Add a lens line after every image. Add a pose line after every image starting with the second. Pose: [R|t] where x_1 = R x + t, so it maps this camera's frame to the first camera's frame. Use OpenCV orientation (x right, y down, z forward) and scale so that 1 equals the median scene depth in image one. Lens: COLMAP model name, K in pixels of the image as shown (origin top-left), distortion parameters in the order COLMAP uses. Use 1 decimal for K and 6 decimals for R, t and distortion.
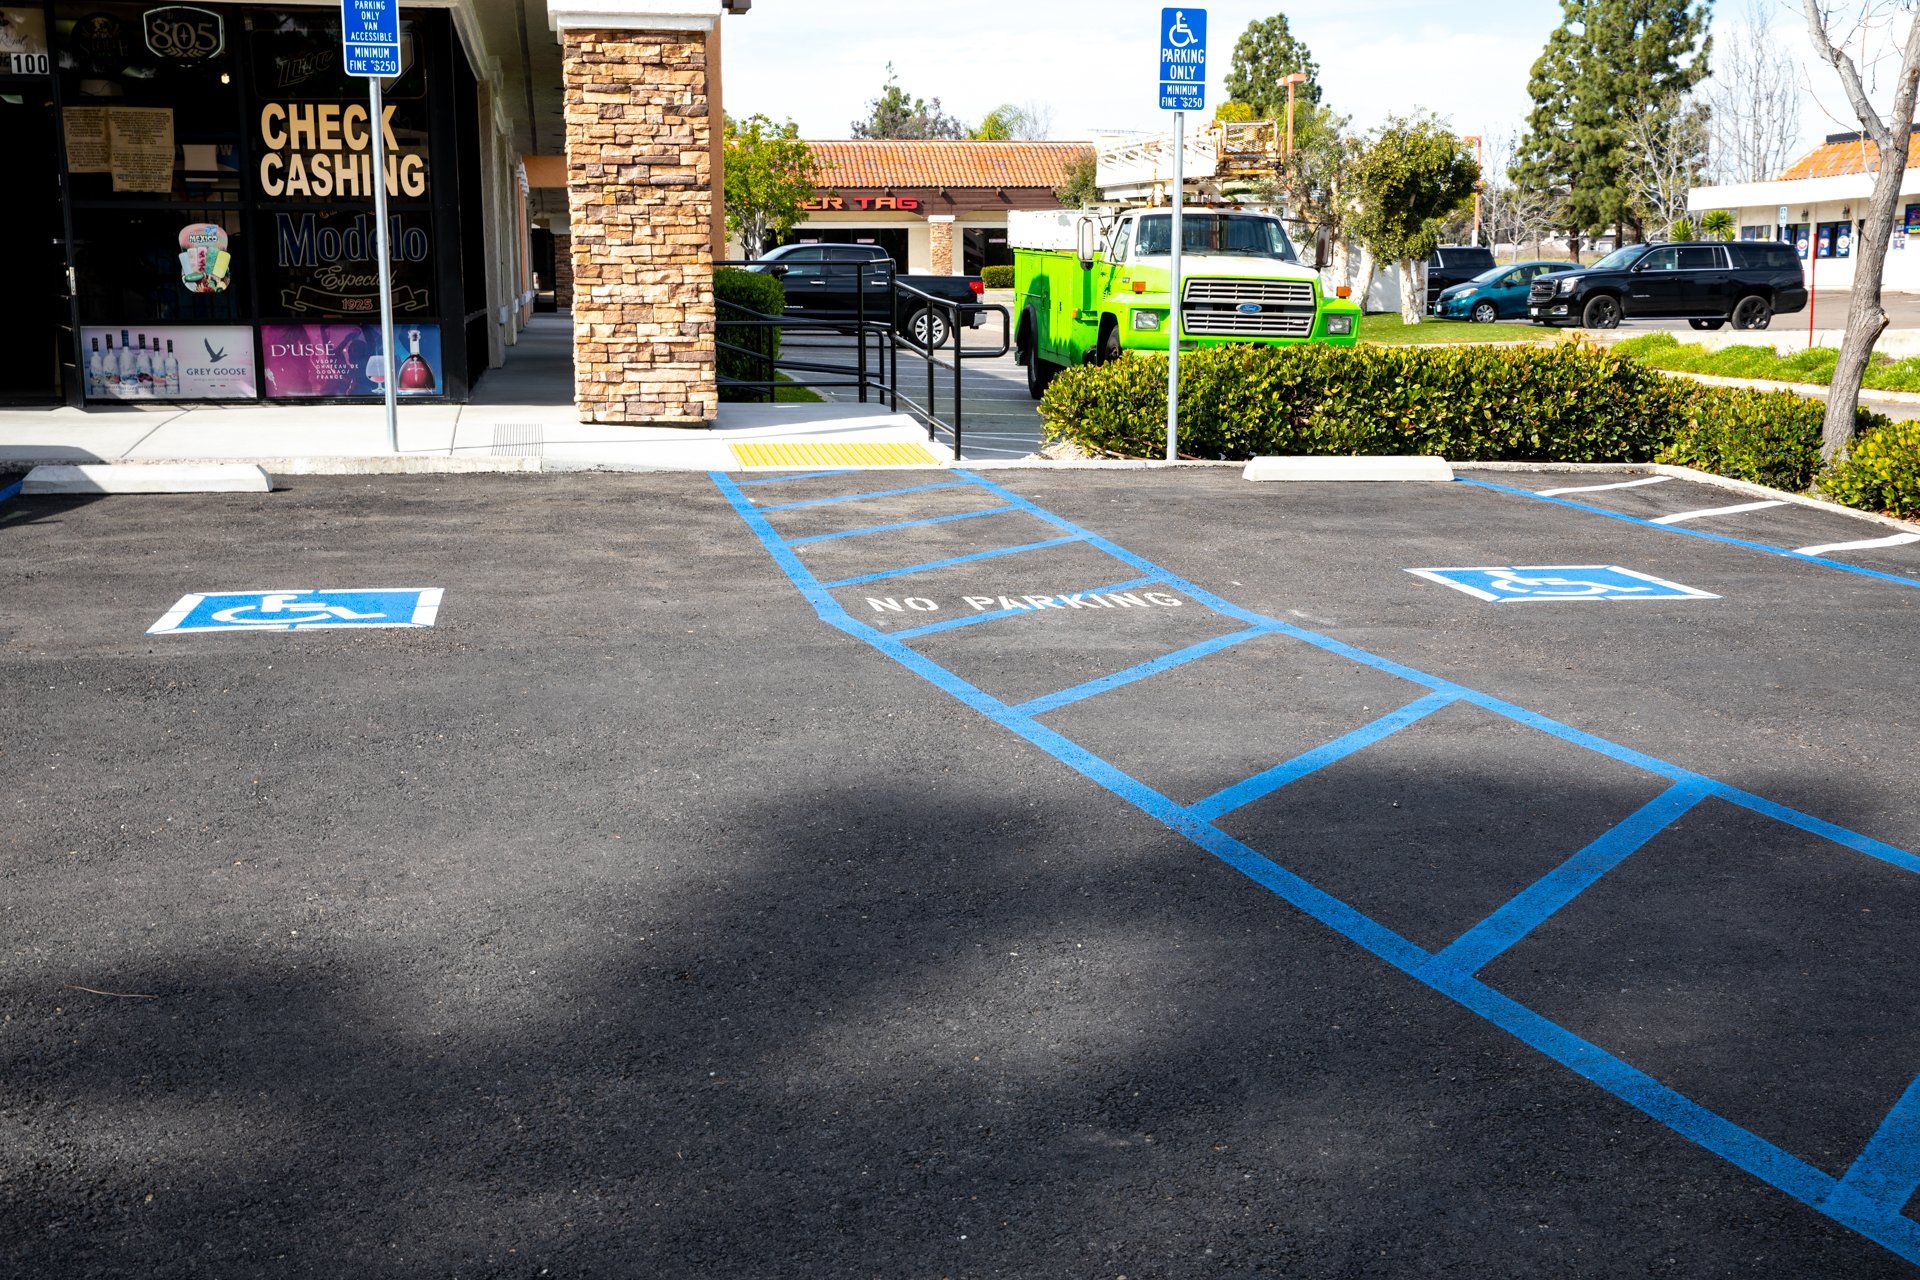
lens RADIAL K [[2285.9, 0, 960.0], [0, 2285.9, 640.0], [0, 0, 1]] dist [0.027566, 0.186503]
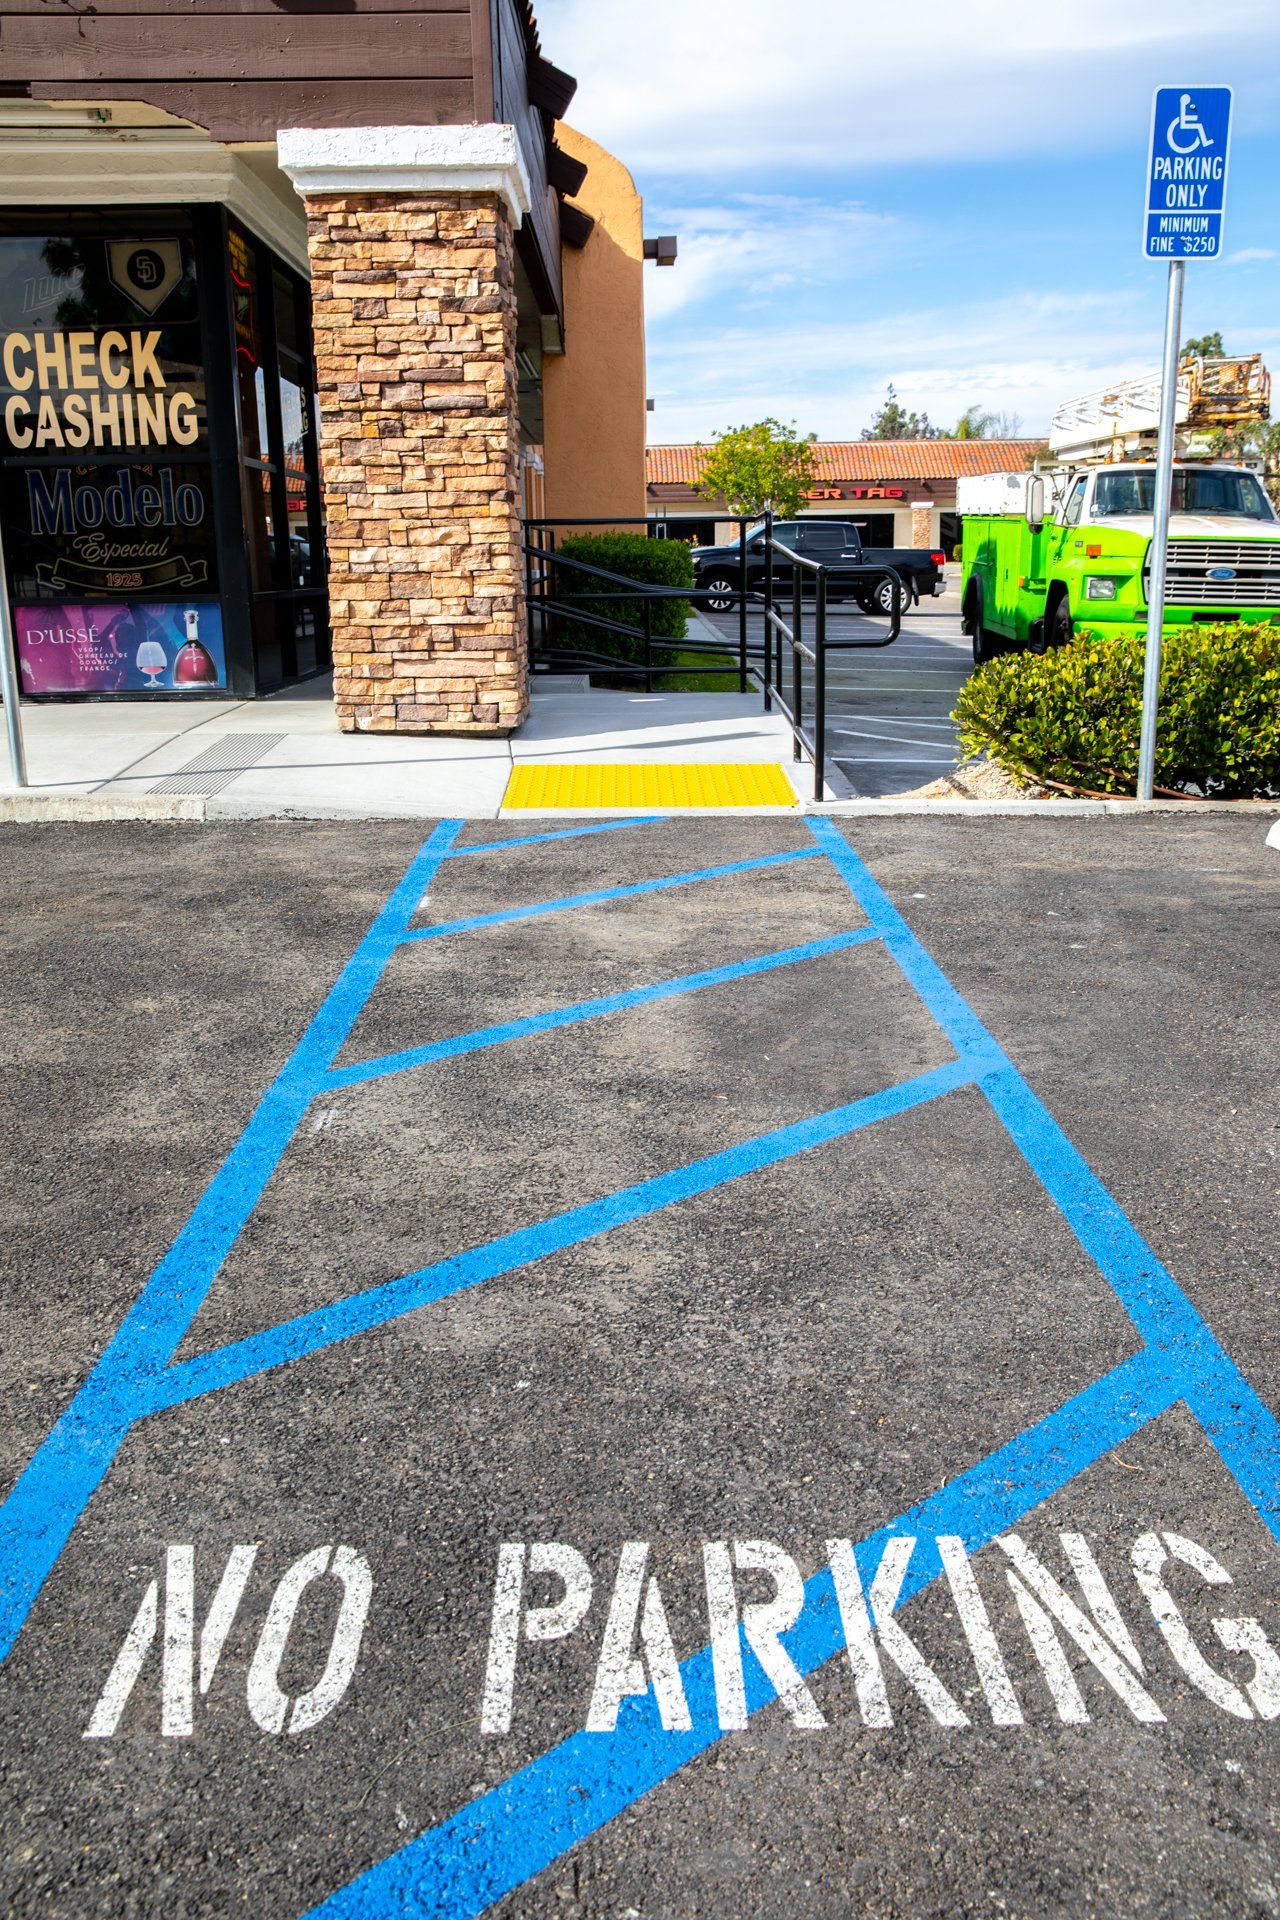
lens RADIAL K [[1709.6, 0, 645.1], [0, 1709.6, 969.2], [0, 0, 1]] dist [-0.052807, 0.120901]
pose [[0.985613, 0.027644, -0.166745, 0.030990], [-0.014252, 0.996613, 0.080985, -0.063843], [0.168419, -0.077444, 0.982669, 0.455087]]
